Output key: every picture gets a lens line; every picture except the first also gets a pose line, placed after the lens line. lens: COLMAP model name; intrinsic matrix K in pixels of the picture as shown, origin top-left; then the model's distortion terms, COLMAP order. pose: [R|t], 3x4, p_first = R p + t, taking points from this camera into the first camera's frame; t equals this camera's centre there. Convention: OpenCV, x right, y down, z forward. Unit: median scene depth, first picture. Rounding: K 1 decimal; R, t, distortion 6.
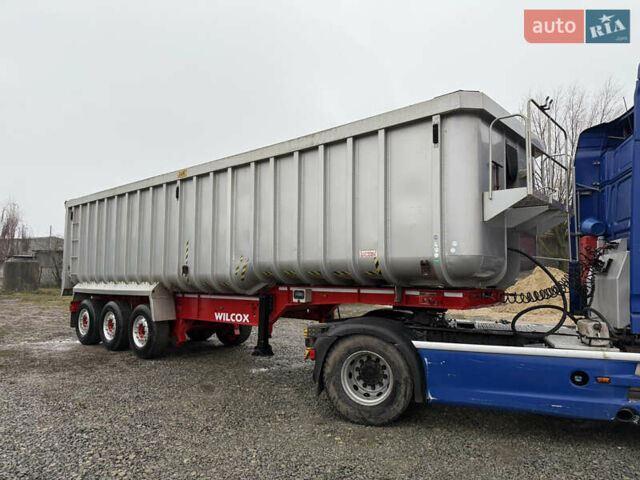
lens RADIAL K [[460.5, 0, 320.0], [0, 460.5, 240.0], [0, 0, 1]] dist [0.025948, -0.004313]
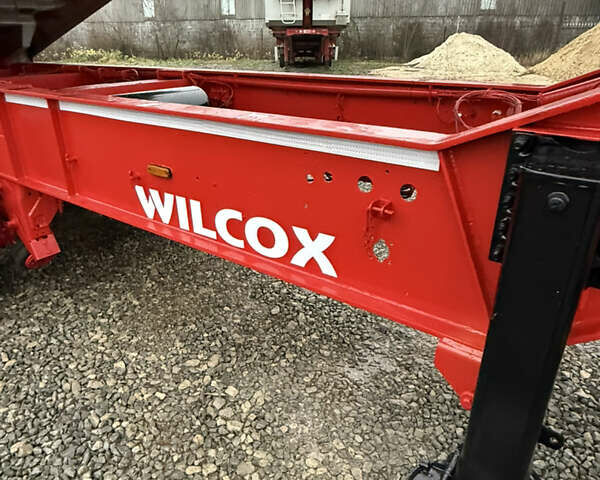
lens RADIAL K [[456.4, 0, 300.0], [0, 456.4, 240.0], [0, 0, 1]] dist [-0.003134, -0.002812]
pose [[0.997513, -0.042865, 0.055953, -0.221030], [0.010179, 0.873113, 0.487412, 0.102116], [-0.069746, -0.485630, 0.871378, 1.072913]]
